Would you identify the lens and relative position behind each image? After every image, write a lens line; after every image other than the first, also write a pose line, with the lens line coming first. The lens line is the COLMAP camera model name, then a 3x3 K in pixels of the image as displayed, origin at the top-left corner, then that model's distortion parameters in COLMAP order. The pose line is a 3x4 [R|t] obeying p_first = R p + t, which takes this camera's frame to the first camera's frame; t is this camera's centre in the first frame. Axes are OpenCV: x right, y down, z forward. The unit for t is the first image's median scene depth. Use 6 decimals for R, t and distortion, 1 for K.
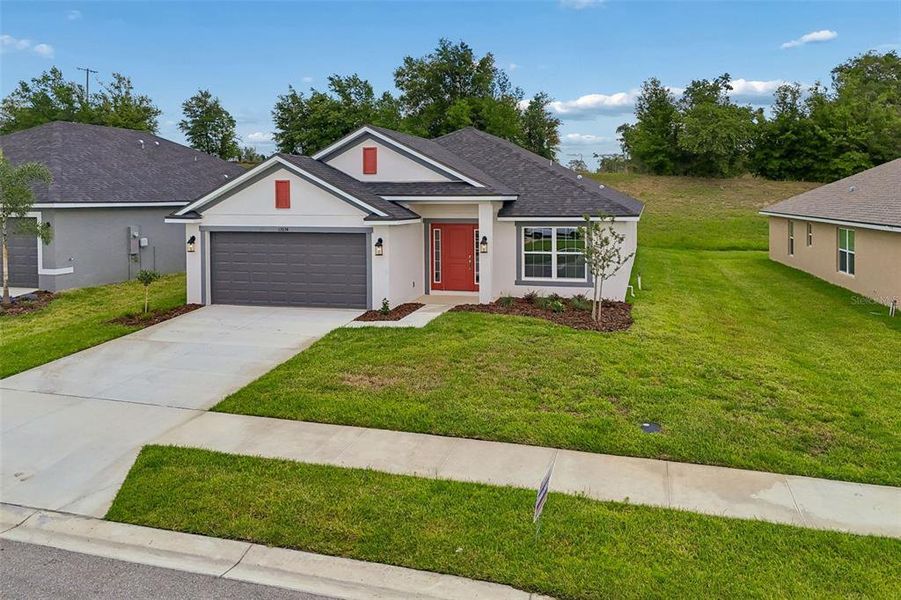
lens RADIAL K [[729.0, 0, 451.0], [0, 729.0, 217.2], [0, 0, 1]] dist [0.034104, -0.005102]
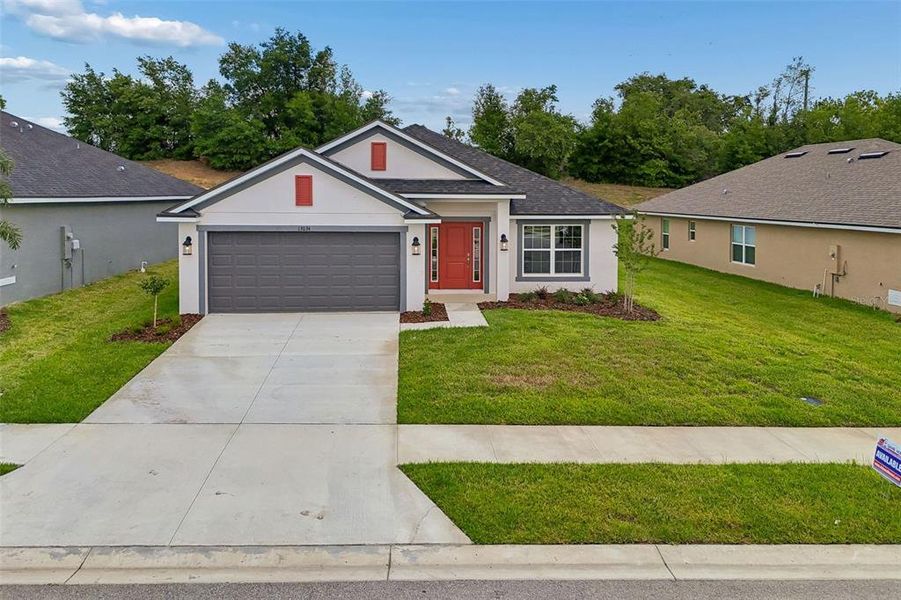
lens RADIAL K [[729.0, 0, 451.0], [0, 729.0, 217.2], [0, 0, 1]] dist [0.034104, -0.005102]
pose [[0.936731, 0.000506, 0.350049, -0.364563], [-0.001647, 0.999994, 0.002961, -0.000617], [-0.350046, -0.003350, 0.936727, 0.068504]]
